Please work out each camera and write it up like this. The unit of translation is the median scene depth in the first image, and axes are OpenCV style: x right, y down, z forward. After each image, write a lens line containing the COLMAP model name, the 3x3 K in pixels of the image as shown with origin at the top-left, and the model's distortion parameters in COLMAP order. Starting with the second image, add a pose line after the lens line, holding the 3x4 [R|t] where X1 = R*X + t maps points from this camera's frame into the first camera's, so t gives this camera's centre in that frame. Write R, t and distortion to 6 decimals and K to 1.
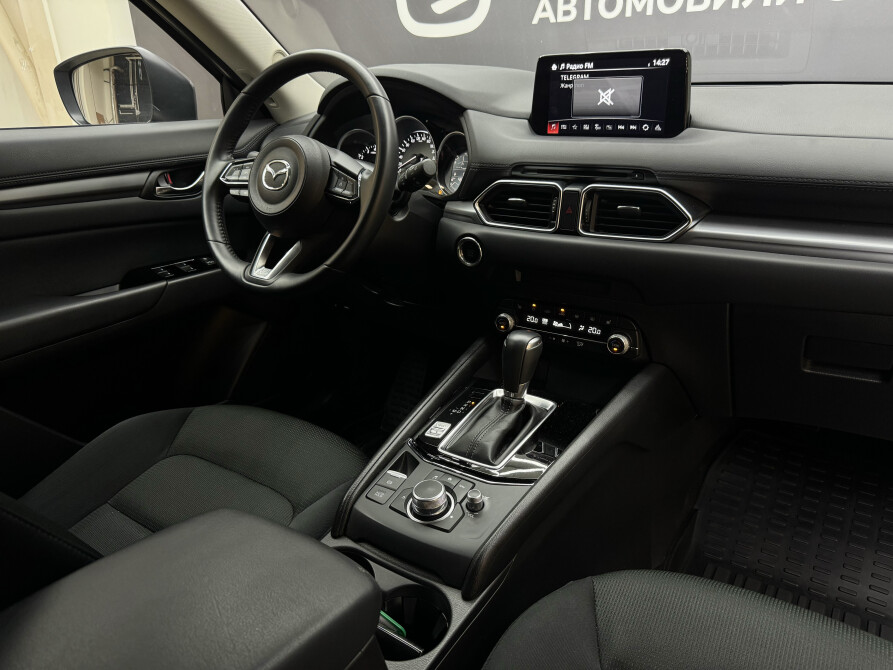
lens RADIAL K [[634.2, 0, 445.5], [0, 634.2, 362.7], [0, 0, 1]] dist [0.010513, -0.002388]
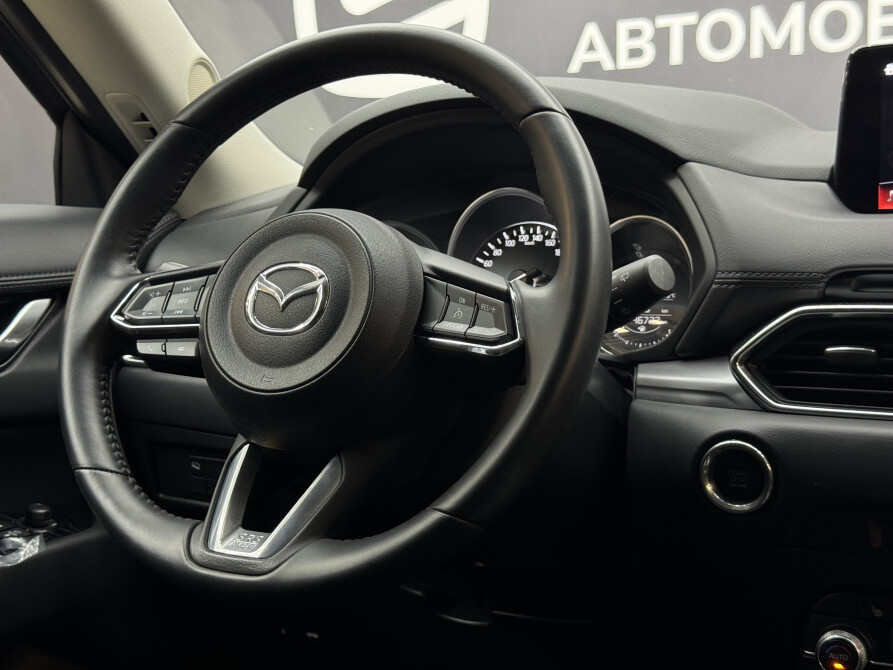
lens RADIAL K [[1300.8, 0, 446.5], [0, 1300.8, 335.0], [0, 0, 1]] dist [0.096598, 0.087726]
pose [[0.995275, -0.015791, 0.095808, -0.235098], [0.044569, 0.950904, -0.306260, -0.012874], [-0.086268, 0.309083, 0.947114, 0.200357]]
